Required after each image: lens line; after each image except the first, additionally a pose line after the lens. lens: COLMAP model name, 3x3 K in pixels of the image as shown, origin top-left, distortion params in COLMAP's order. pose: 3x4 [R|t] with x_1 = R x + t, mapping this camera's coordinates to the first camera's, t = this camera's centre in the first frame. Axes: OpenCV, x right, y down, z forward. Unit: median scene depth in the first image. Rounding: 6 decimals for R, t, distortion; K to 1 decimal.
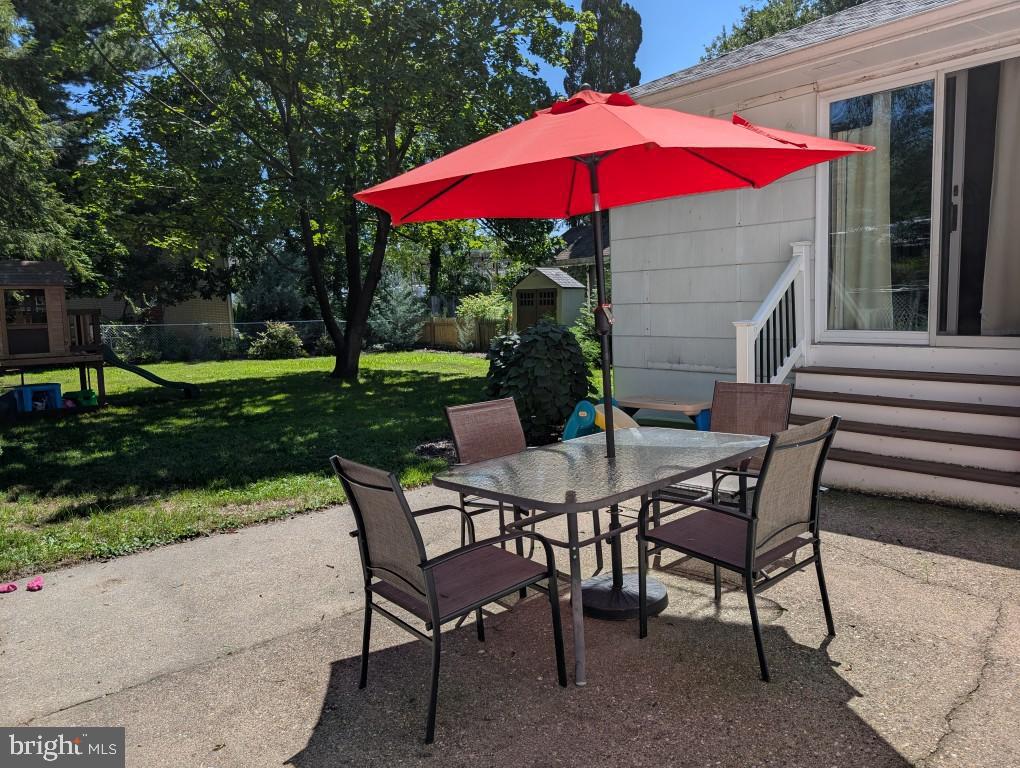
lens RADIAL K [[706.4, 0, 543.9], [0, 706.4, 382.9], [0, 0, 1]] dist [-0.001362, -0.002310]
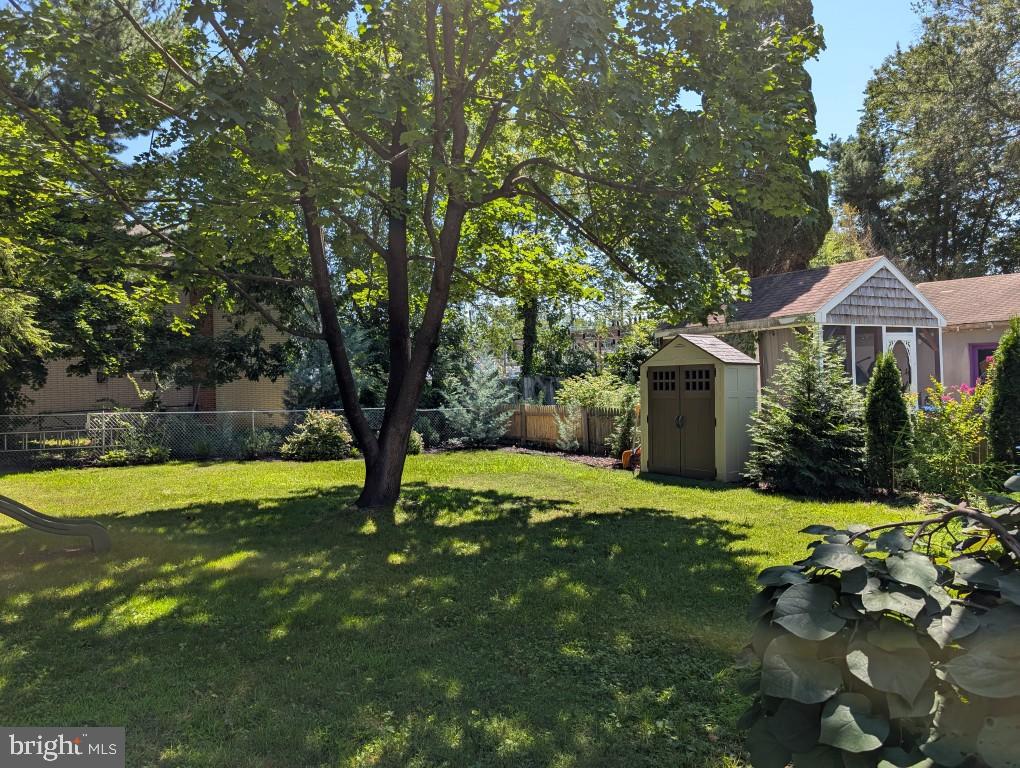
lens RADIAL K [[718.4, 0, 510.0], [0, 718.4, 384.0], [0, 0, 1]] dist [0.376374, -0.000116]
pose [[0.983832, 0.003513, -0.179059, -0.037015], [-0.024115, 0.993301, -0.113013, -0.029362], [0.177463, 0.115504, 0.977326, 0.257080]]
